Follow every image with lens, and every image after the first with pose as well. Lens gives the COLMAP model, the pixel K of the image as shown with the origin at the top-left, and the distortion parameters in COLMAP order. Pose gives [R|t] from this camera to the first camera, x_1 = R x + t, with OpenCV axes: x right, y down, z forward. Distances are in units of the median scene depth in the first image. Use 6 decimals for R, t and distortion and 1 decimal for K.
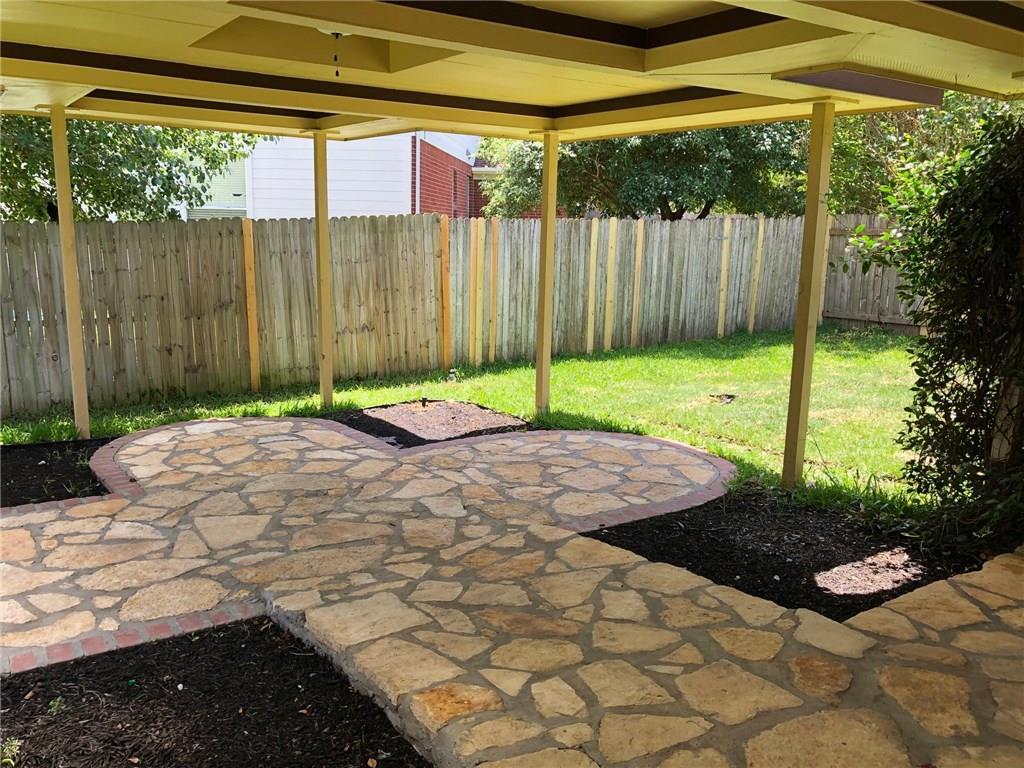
lens RADIAL K [[849.3, 0, 512.0], [0, 849.3, 384.0], [0, 0, 1]] dist [0.074504, -0.179210]
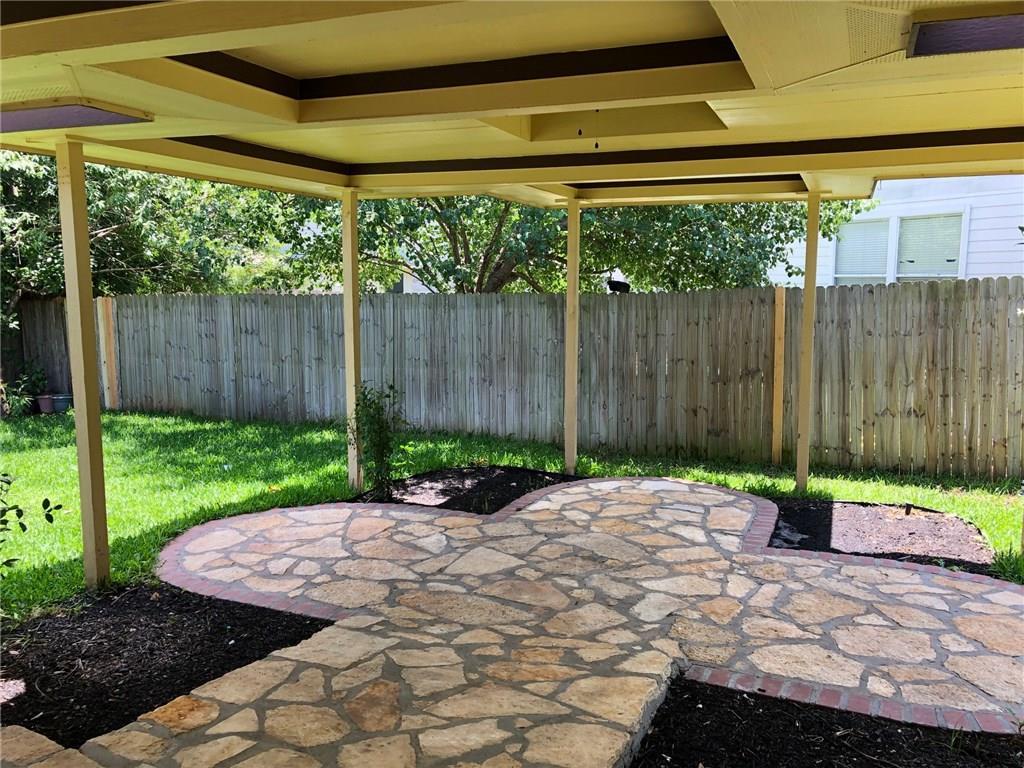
lens RADIAL K [[849.3, 0, 512.0], [0, 849.3, 384.0], [0, 0, 1]] dist [0.074504, -0.179210]
pose [[0.537725, 0.080110, -0.839306, 0.453502], [-0.146806, 0.989165, 0.000359, -0.050490], [0.830241, 0.123022, 0.543660, 0.294508]]
